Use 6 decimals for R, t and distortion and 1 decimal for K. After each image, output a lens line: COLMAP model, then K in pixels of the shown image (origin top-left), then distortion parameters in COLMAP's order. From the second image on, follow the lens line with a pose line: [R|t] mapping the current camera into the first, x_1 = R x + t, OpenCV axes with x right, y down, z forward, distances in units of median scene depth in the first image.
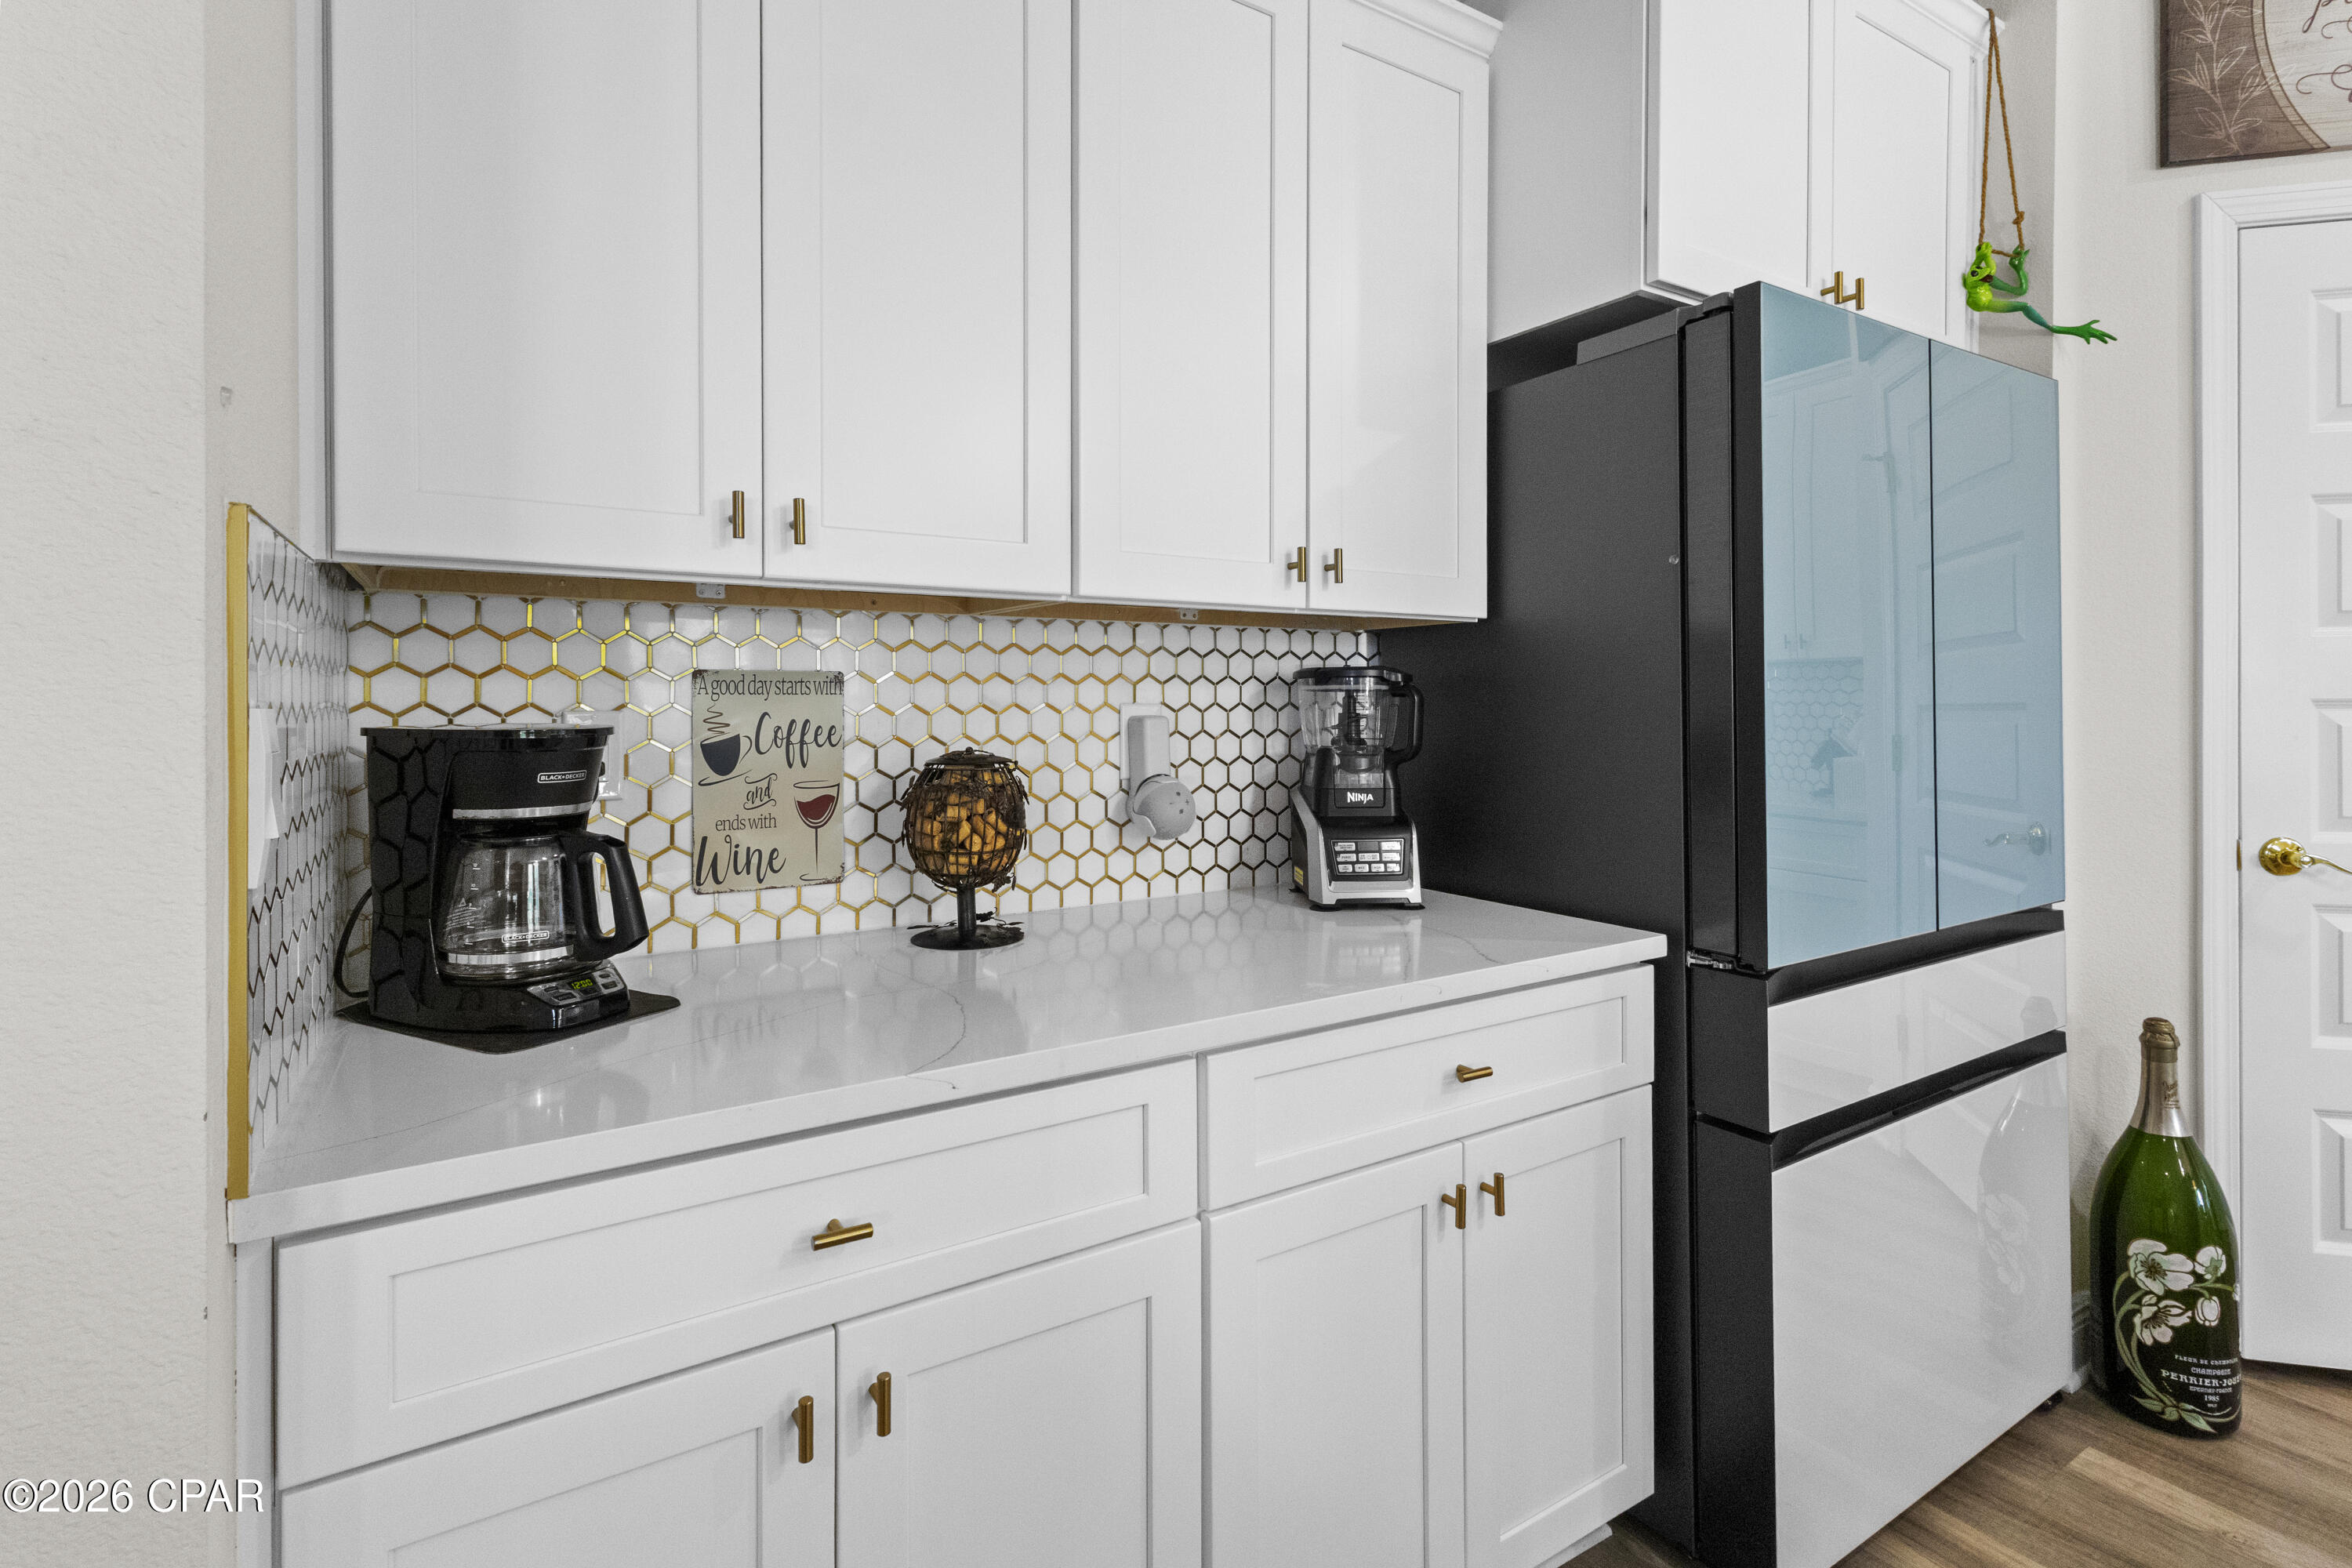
lens RADIAL K [[1111.2, 0, 1170.9], [0, 1111.2, 709.5], [0, 0, 1]] dist [0.008181, 0.001438]
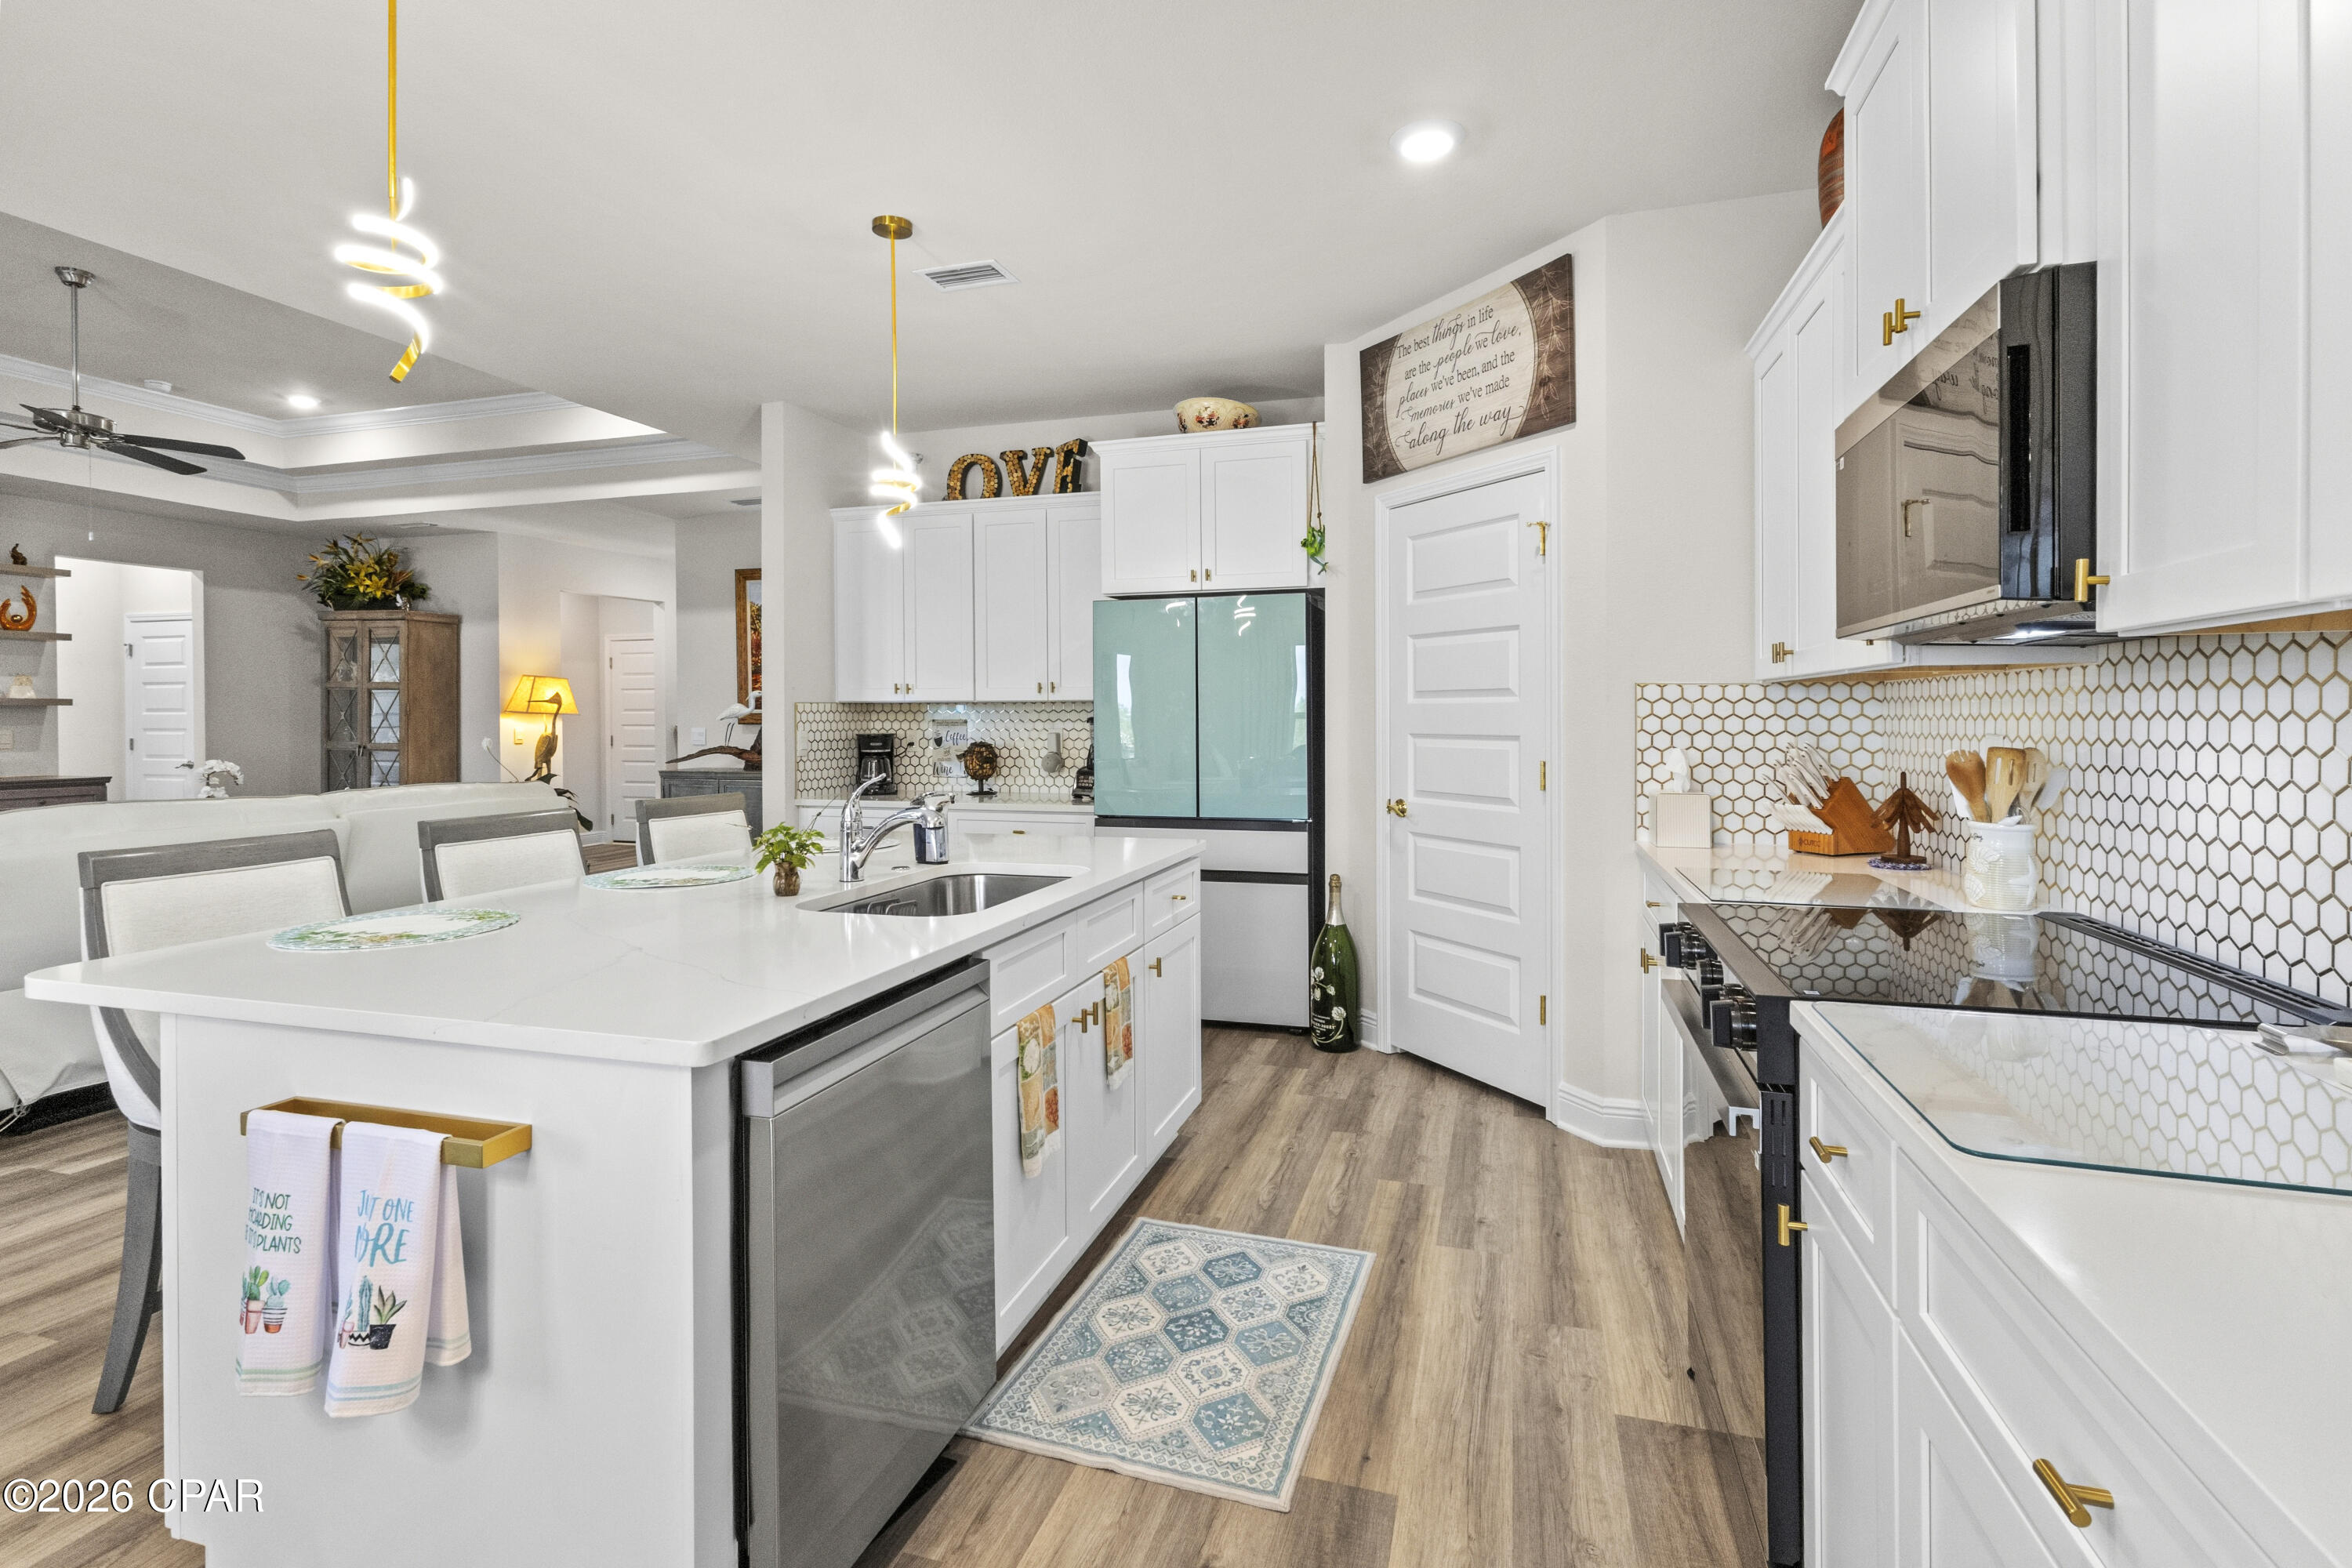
lens RADIAL K [[1111.2, 0, 1161.6], [0, 1111.2, 717.0], [0, 0, 1]] dist [0.008181, 0.001438]
pose [[0.647511, 0.004338, -0.762043, 2.919066], [0.000072, 0.999983, 0.005753, -0.063711], [0.762056, -0.003781, 0.647500, -0.874559]]
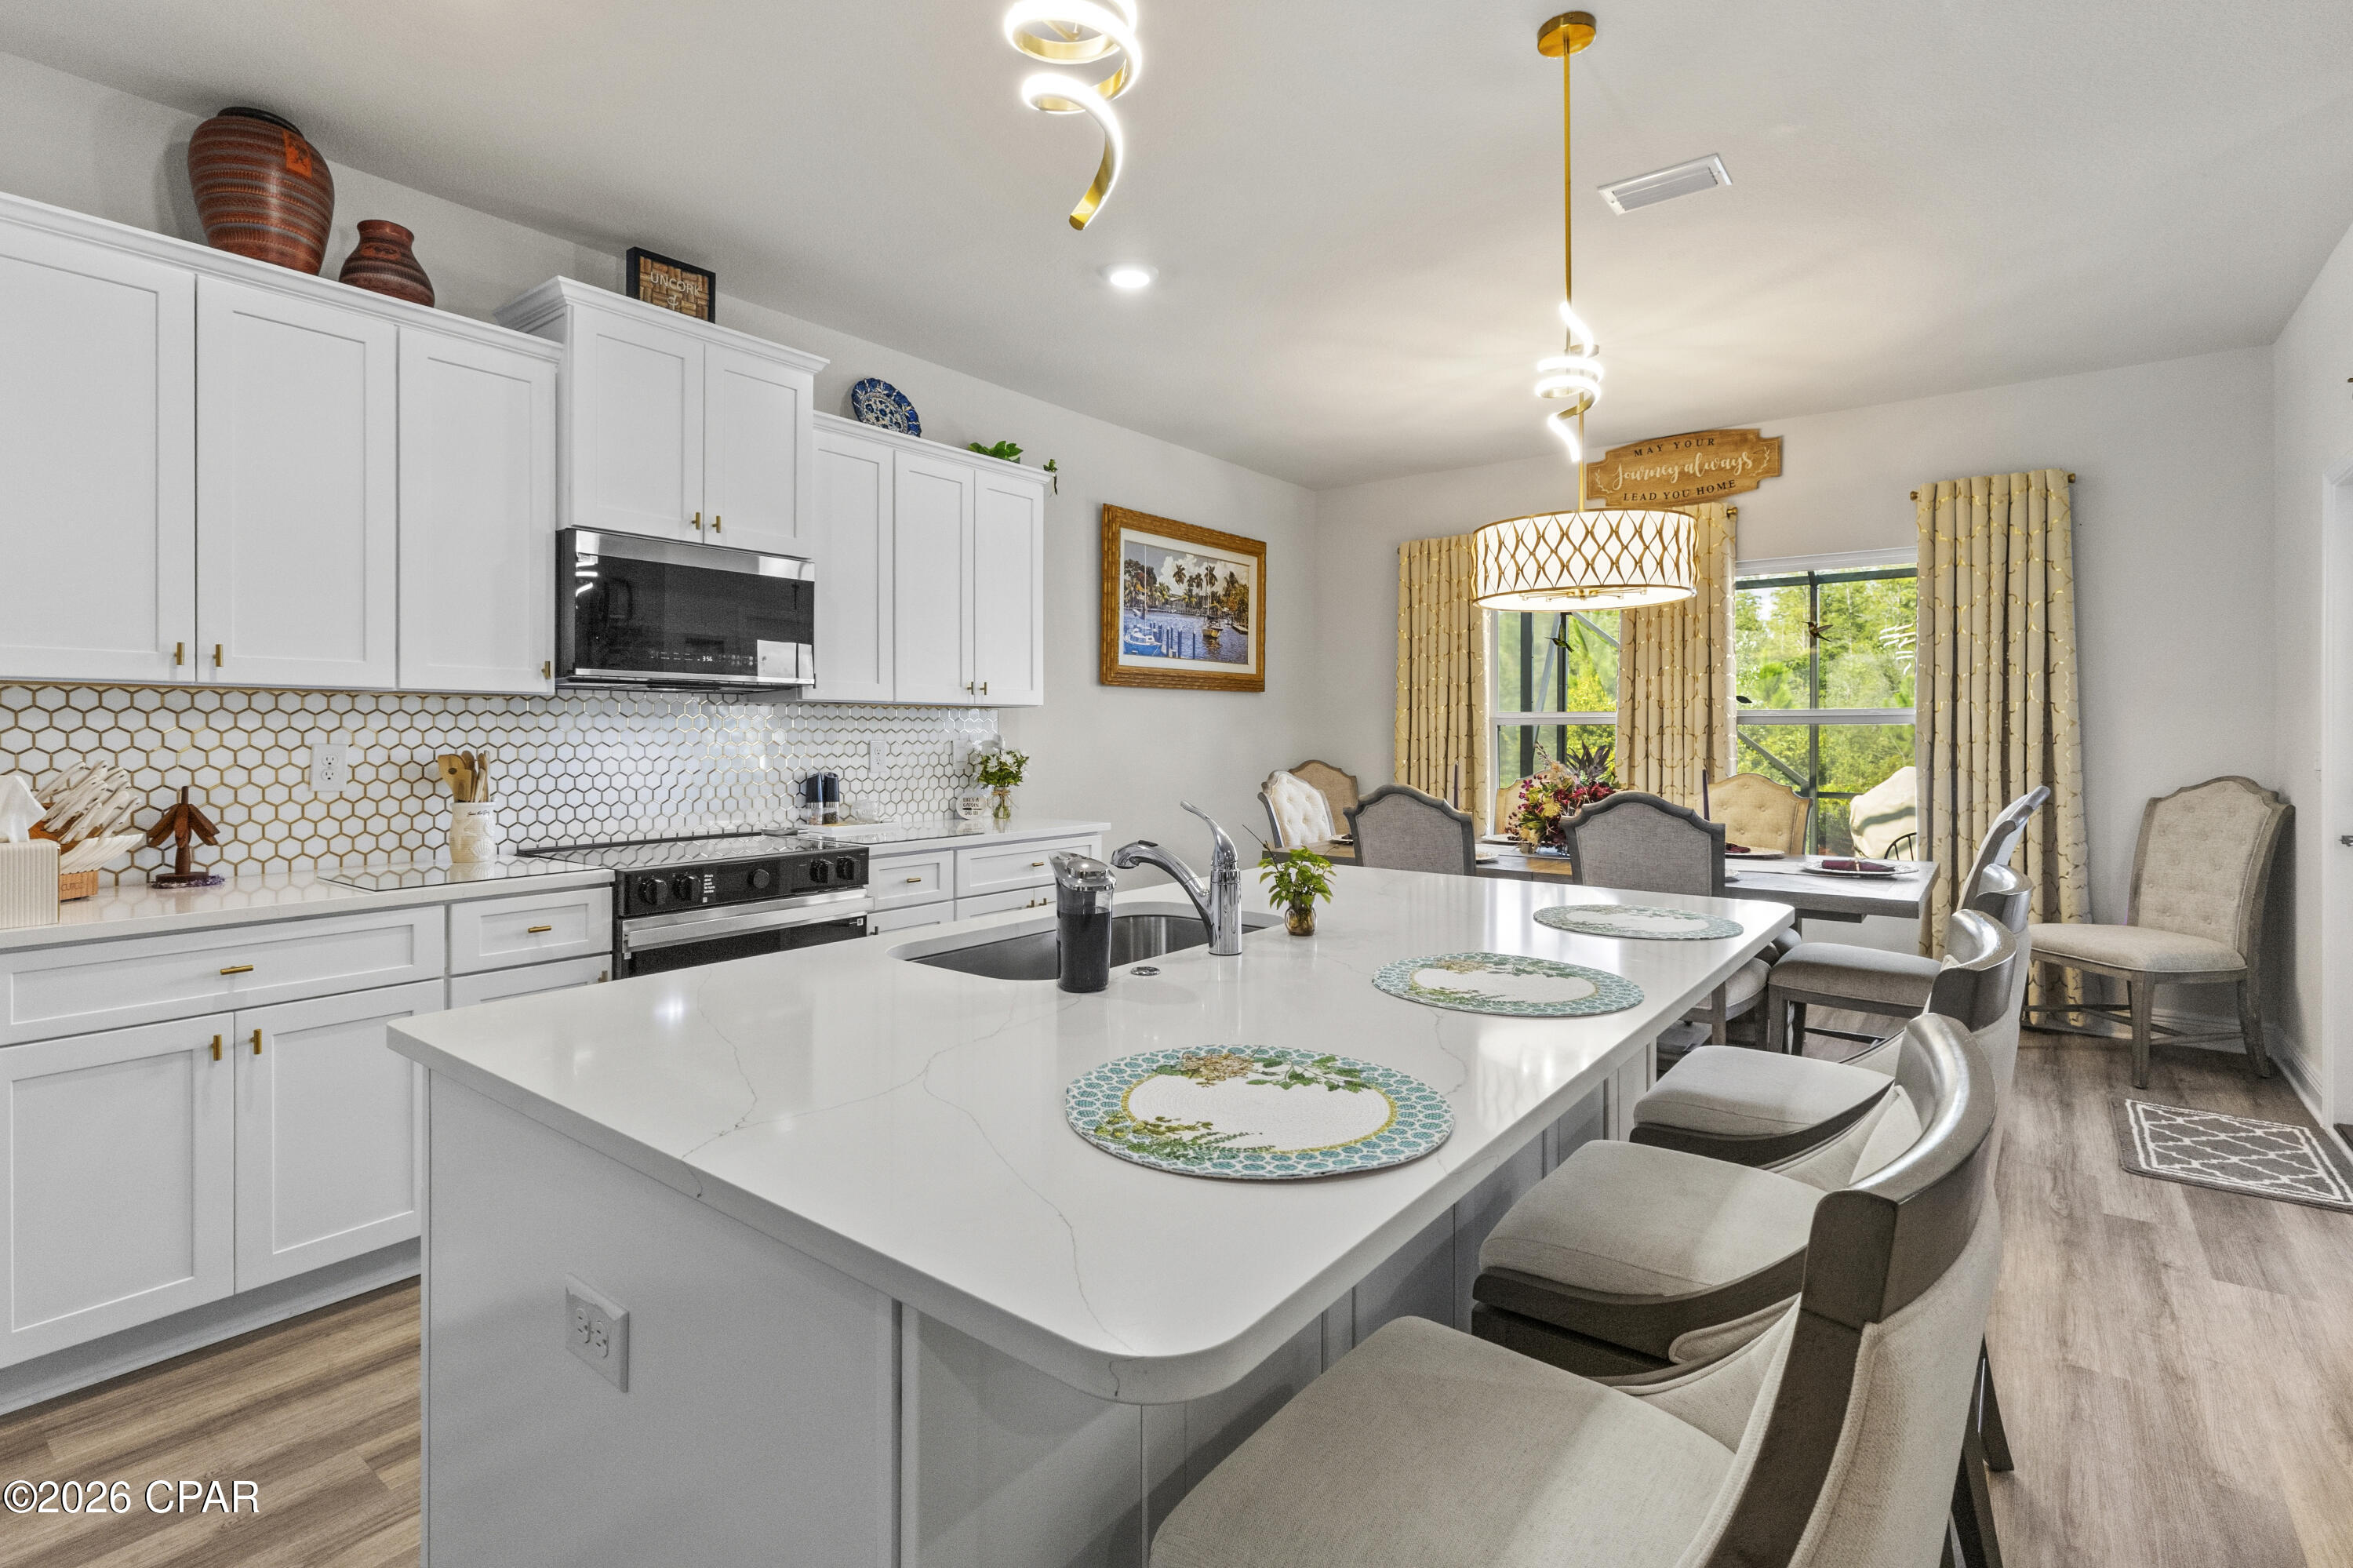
lens RADIAL K [[1111.7, 0, 1169.4], [0, 1111.7, 729.8], [0, 0, 1]] dist [0.008181, 0.001438]
pose [[-0.343058, 0.010205, 0.939259, 0.249499], [0.002084, 0.999947, -0.010103, -0.033640], [-0.939312, -0.001508, -0.343061, 0.317554]]
